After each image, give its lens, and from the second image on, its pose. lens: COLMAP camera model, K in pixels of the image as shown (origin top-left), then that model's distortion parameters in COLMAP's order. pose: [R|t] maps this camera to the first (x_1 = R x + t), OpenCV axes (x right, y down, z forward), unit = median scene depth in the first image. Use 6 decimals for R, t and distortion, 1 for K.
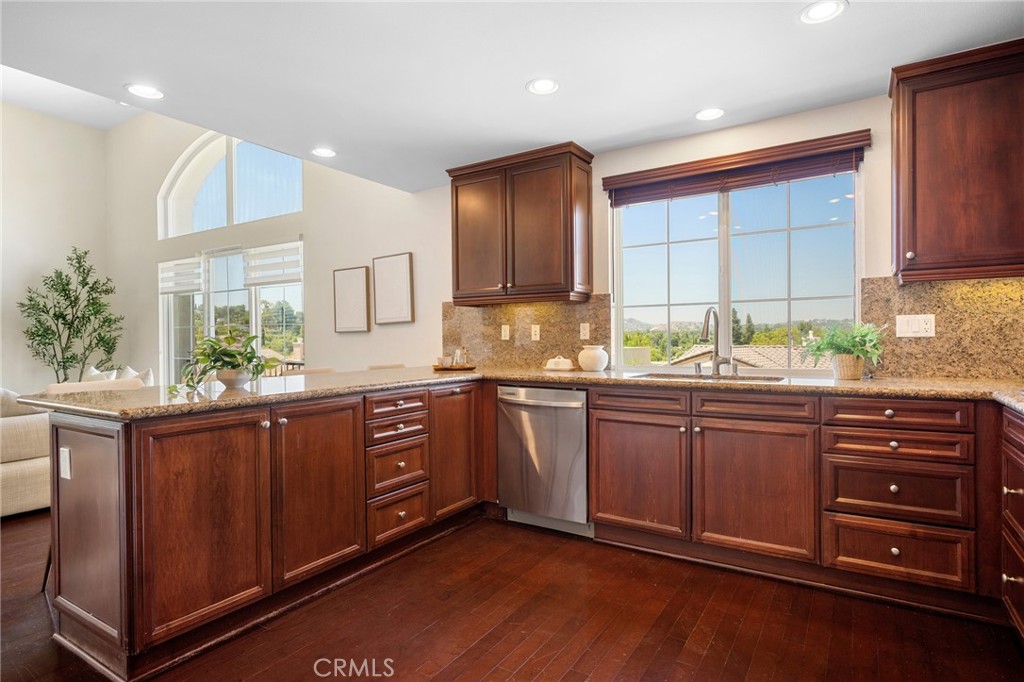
lens RADIAL K [[550.9, 0, 511.6], [0, 550.9, 341.3], [0, 0, 1]] dist [0.002185, 0.000403]
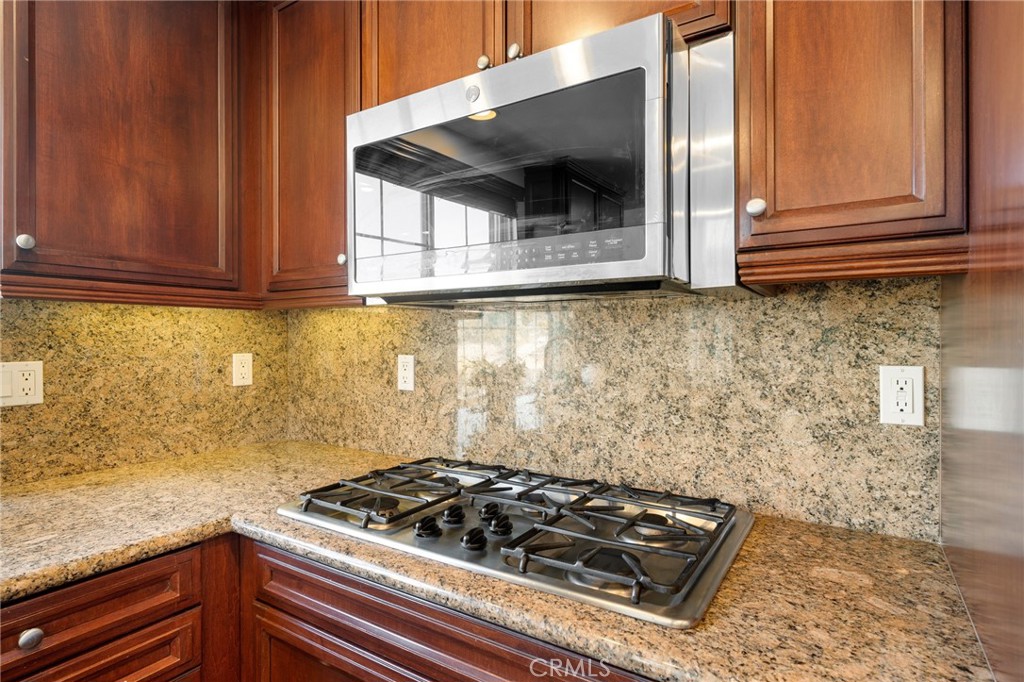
lens RADIAL K [[534.2, 0, 512.5], [0, 534.2, 341.6], [0, 0, 1]] dist [0.002224, 0.000457]
pose [[0.009508, 0.005252, 0.999941, 0.266182], [0.008292, 0.999951, -0.005331, -0.063493], [-0.999920, 0.008342, 0.009464, 0.563541]]
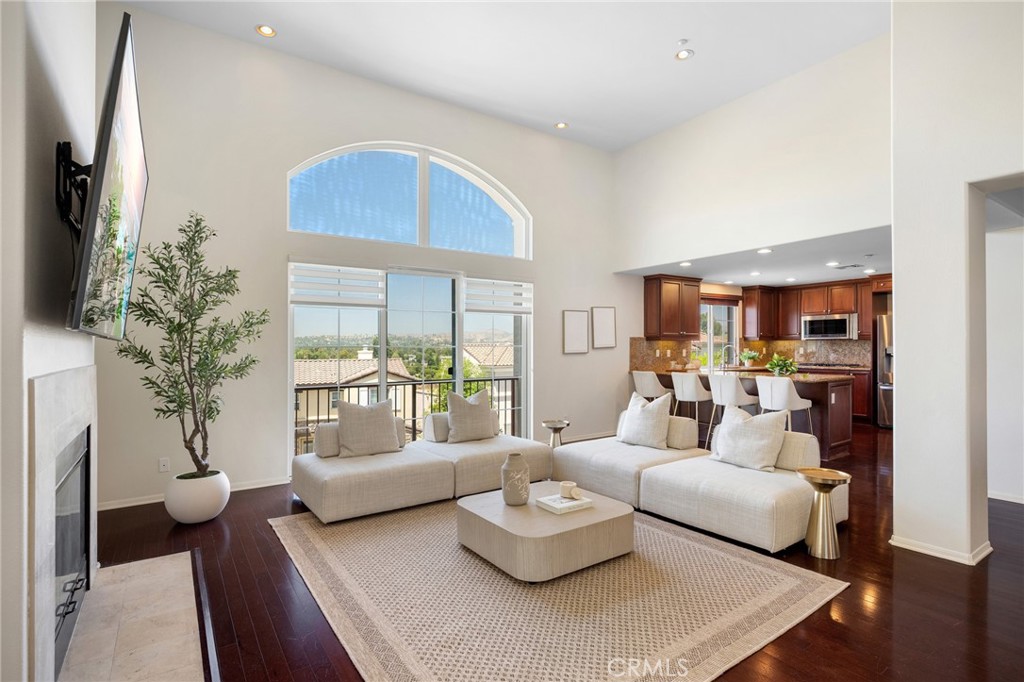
lens RADIAL K [[499.4, 0, 512.0], [0, 499.4, 343.3], [0, 0, 1]] dist [-0.000215, -0.000002]
pose [[0.388702, 0.010701, 0.921301, -3.009780], [0.005198, 0.999891, -0.013807, -0.046946], [-0.921349, 0.010155, 0.388604, 1.177398]]
